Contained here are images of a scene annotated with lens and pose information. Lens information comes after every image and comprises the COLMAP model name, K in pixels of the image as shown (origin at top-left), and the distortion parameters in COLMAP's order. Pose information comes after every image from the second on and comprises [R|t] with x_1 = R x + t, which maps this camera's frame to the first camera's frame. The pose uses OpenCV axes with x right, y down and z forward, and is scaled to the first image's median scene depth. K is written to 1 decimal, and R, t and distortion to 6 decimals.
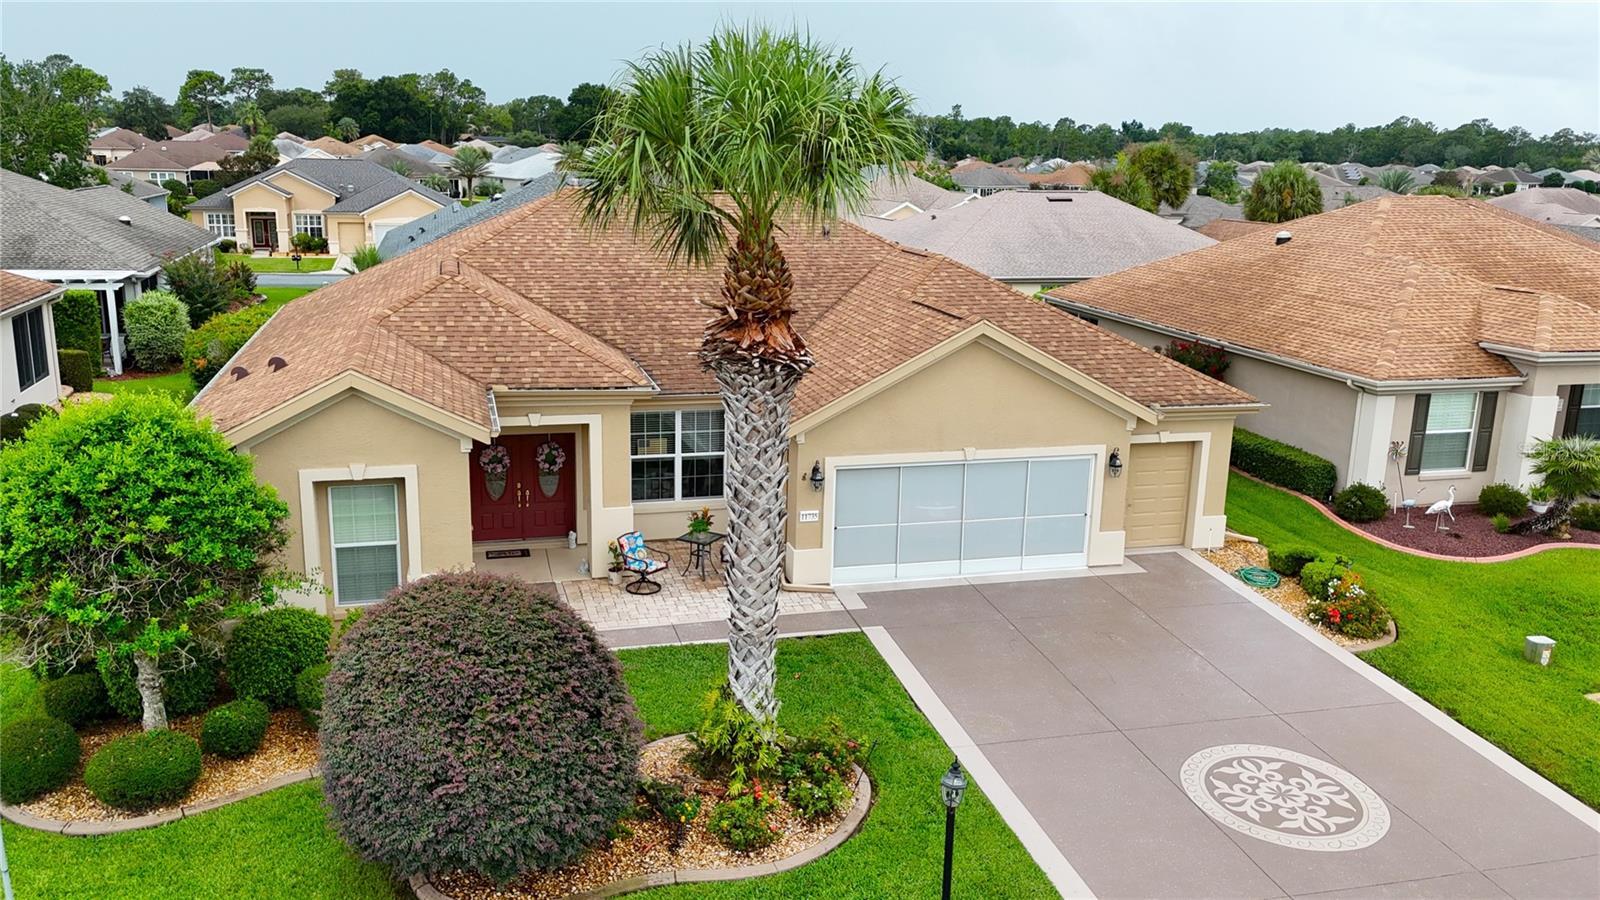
lens RADIAL K [[1261.7, 0, 800.0], [0, 1261.7, 442.7], [0, 0, 1]] dist [0.066717, -0.060823]
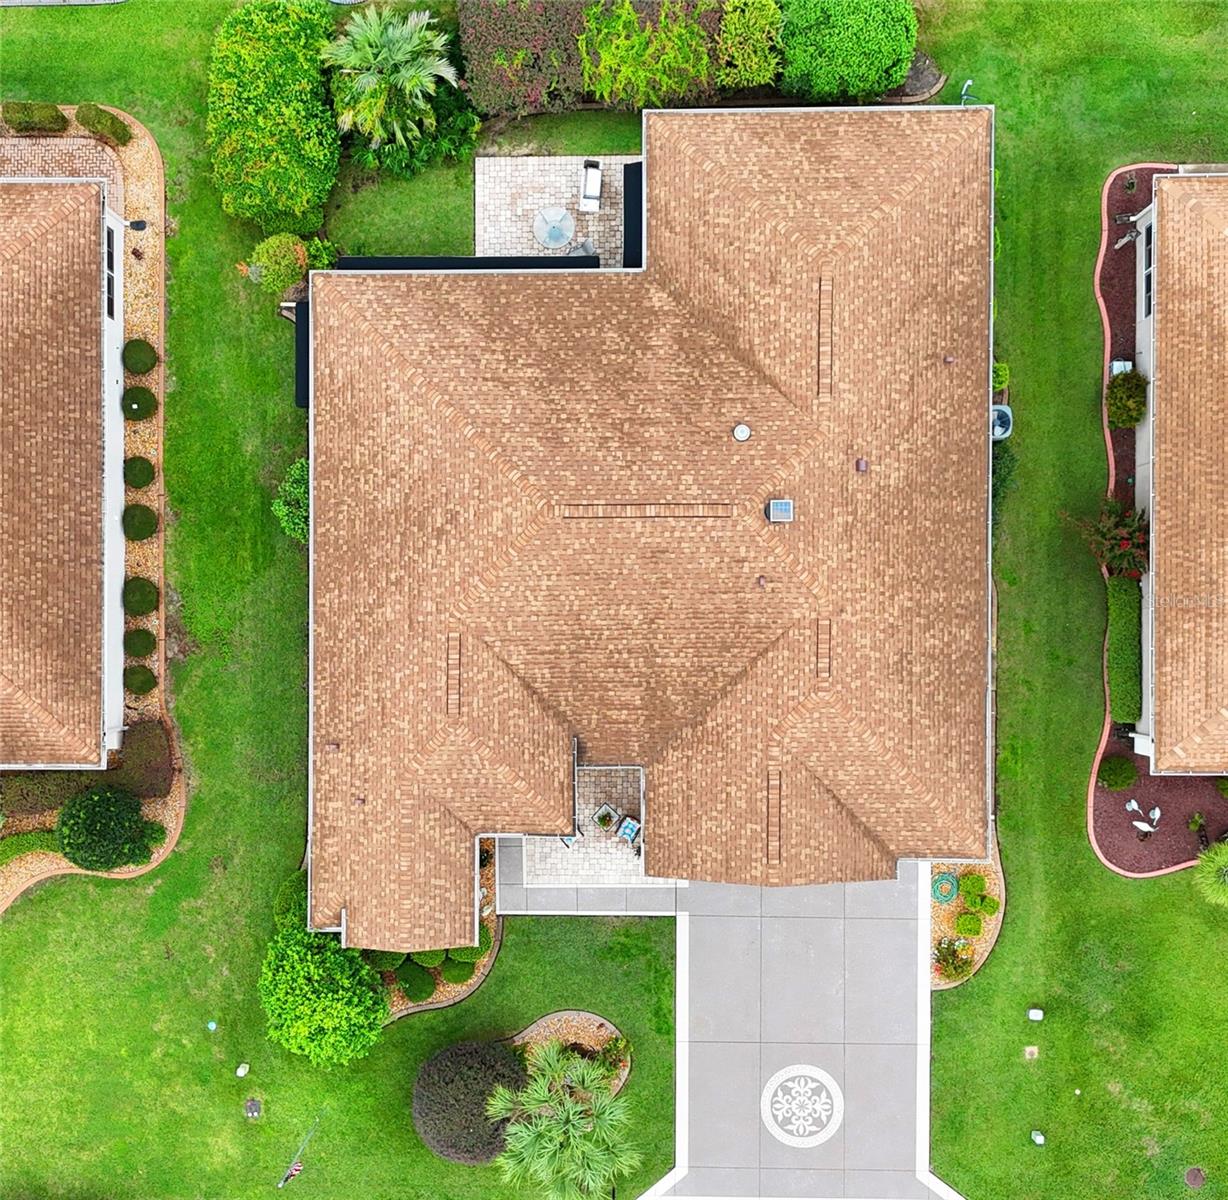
lens RADIAL K [[1648.5, 0, 576.5], [0, 1648.5, 632.7], [0, 0, 1]] dist [0.142178, -0.344578]
pose [[0.962094, 0.266435, -0.058197, -0.055773], [-0.004627, 0.229313, 0.973342, -2.130371], [0.272678, -0.936177, 0.221853, 0.747864]]
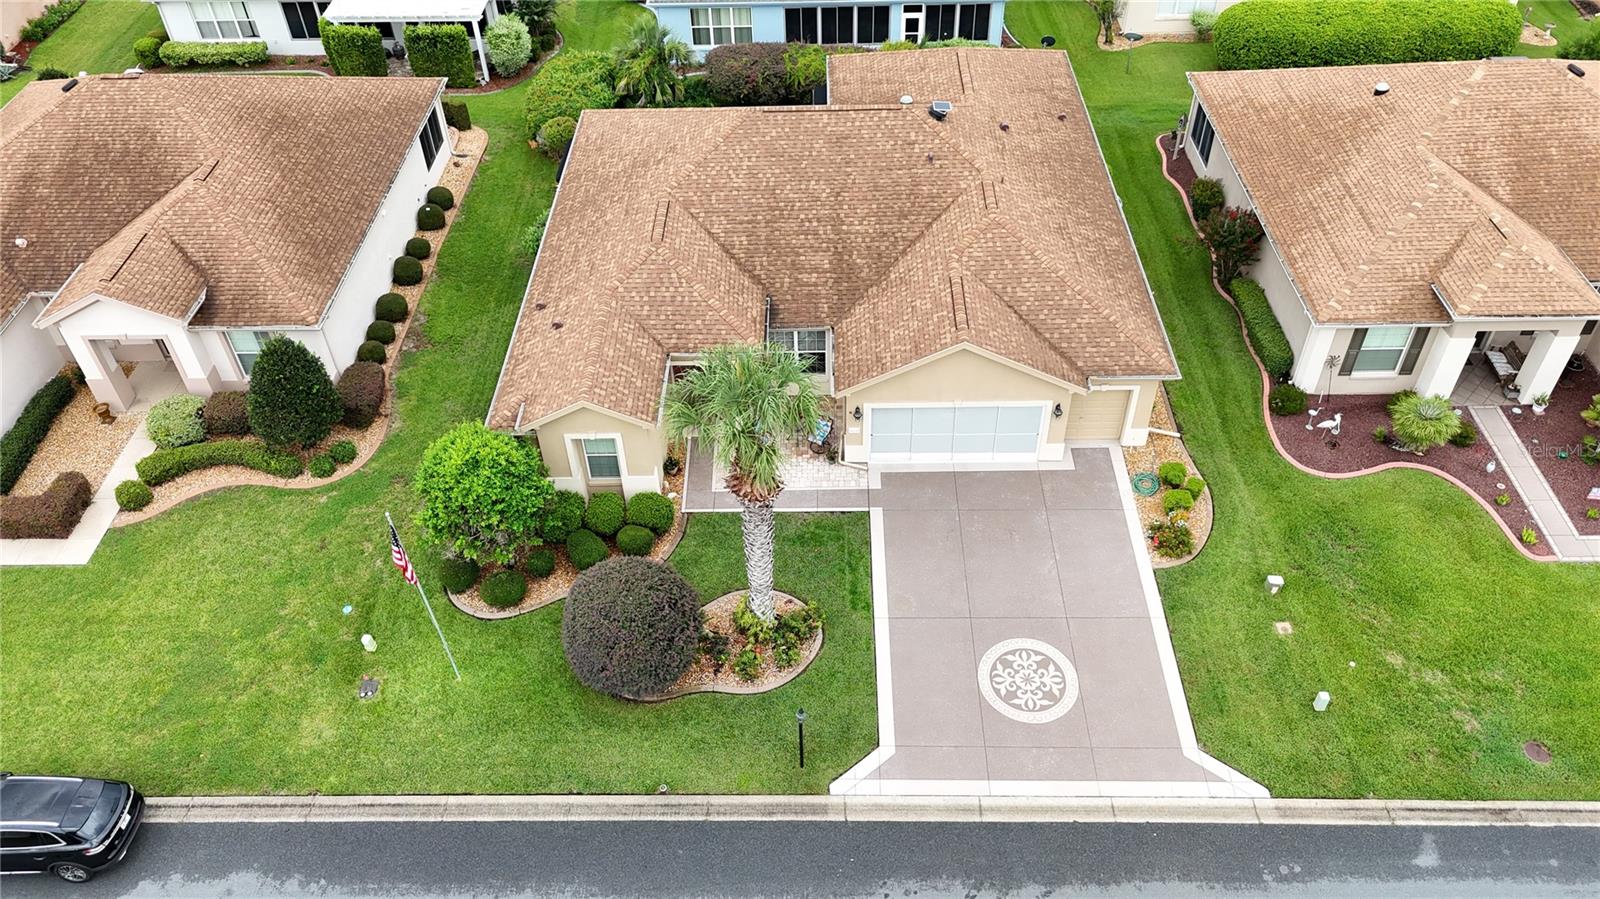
lens RADIAL K [[1181.9, 0, 799.3], [0, 1181.9, 445.5], [0, 0, 1]] dist [0.064085, -0.054275]
pose [[0.960204, 0.151256, -0.234797, 0.303353], [-0.017643, 0.871835, 0.489483, -0.679542], [0.278741, -0.465861, 0.839808, -0.341723]]
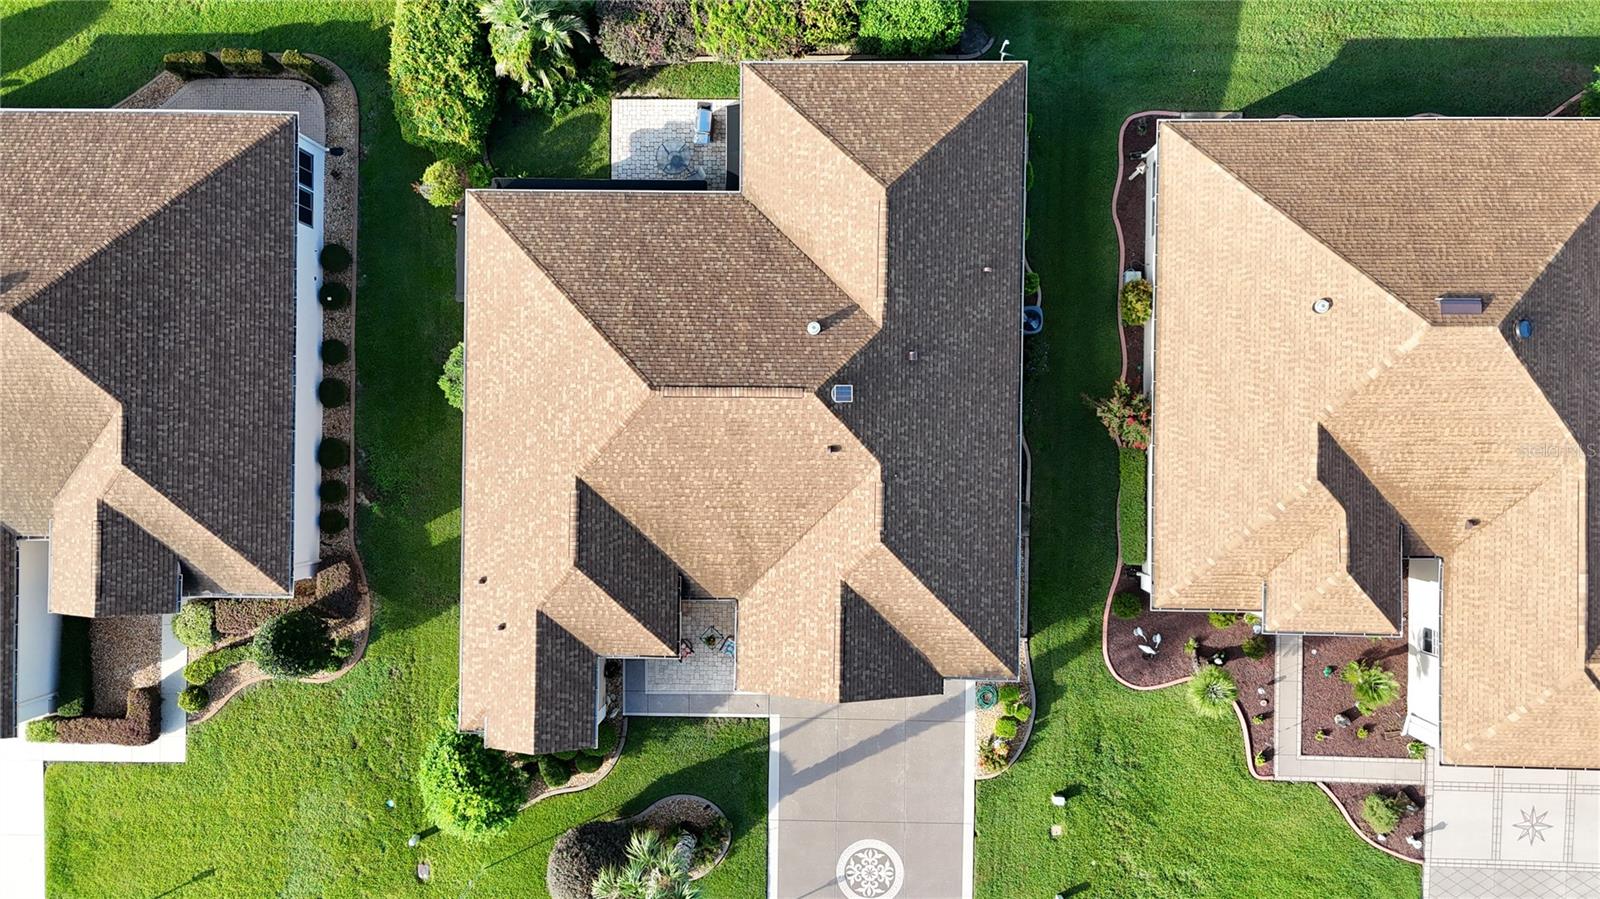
lens RADIAL K [[1181.9, 0, 799.3], [0, 1181.9, 445.5], [0, 0, 1]] dist [0.064085, -0.054275]
pose [[0.959682, 0.275721, -0.054673, 0.076252], [-0.010888, 0.230821, 0.972935, -1.883024], [0.280878, -0.933113, 0.224516, 0.916745]]
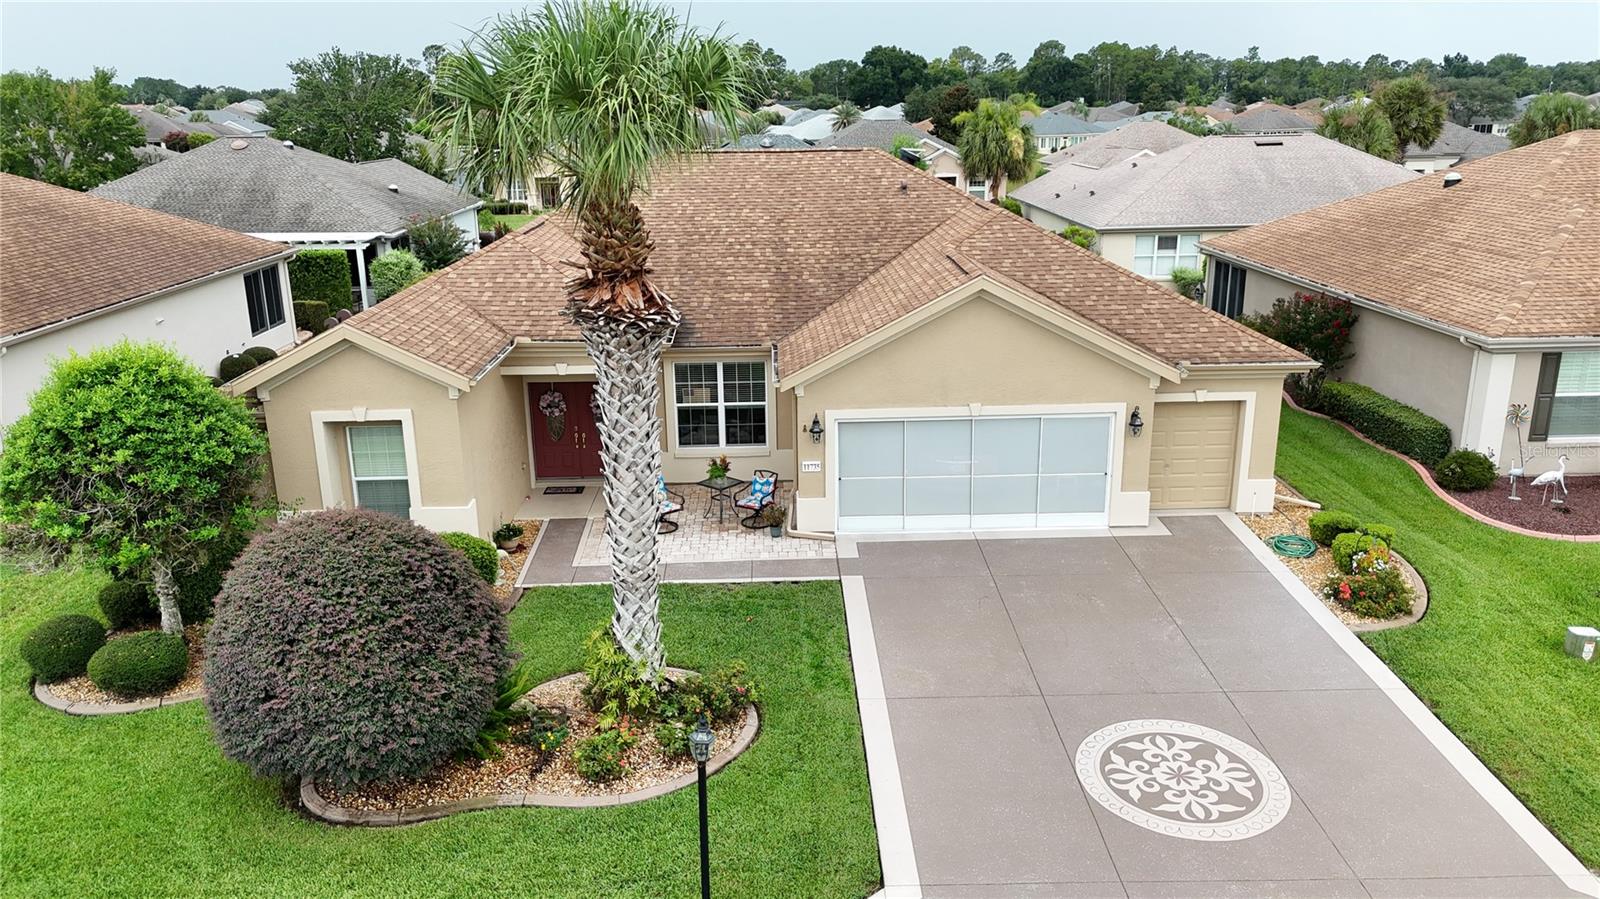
lens RADIAL K [[1181.9, 0, 799.3], [0, 1181.9, 445.5], [0, 0, 1]] dist [0.064085, -0.054275]
pose [[0.971044, 0.030302, -0.236972, 0.223394], [-0.018261, 0.998436, 0.052842, -0.009789], [0.238203, -0.046984, 0.970078, 0.056123]]
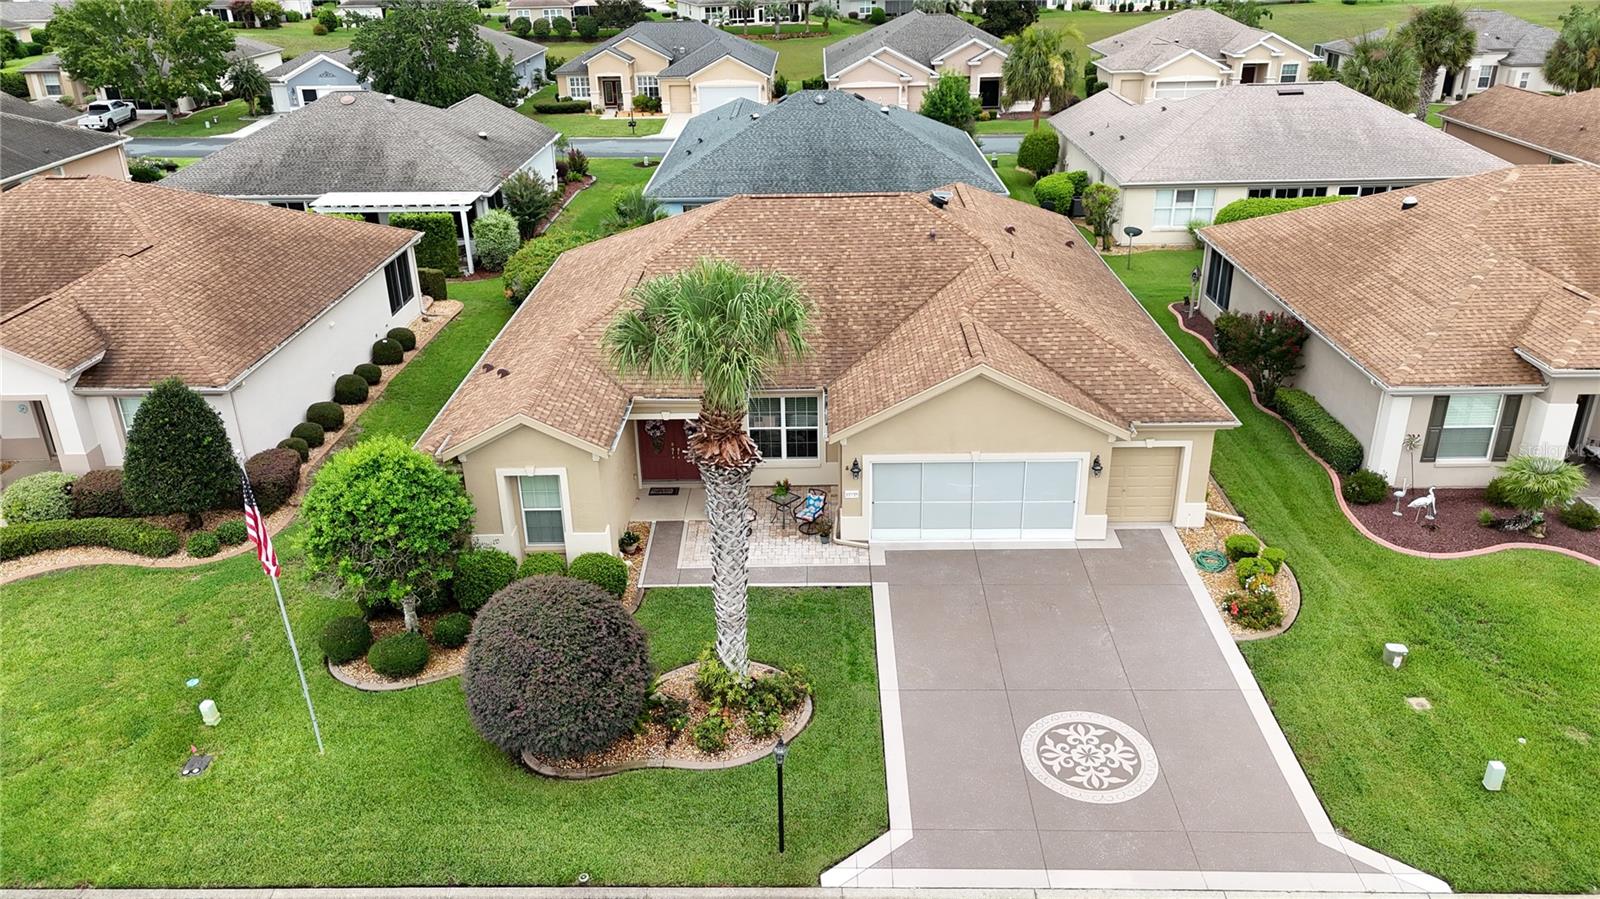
lens RADIAL K [[1181.9, 0, 799.3], [0, 1181.9, 445.5], [0, 0, 1]] dist [0.064085, -0.054275]
pose [[0.960128, 0.075017, -0.269306, 0.292871], [-0.023830, 0.981780, 0.188522, -0.234710], [0.278542, -0.174588, 0.944422, -0.230962]]
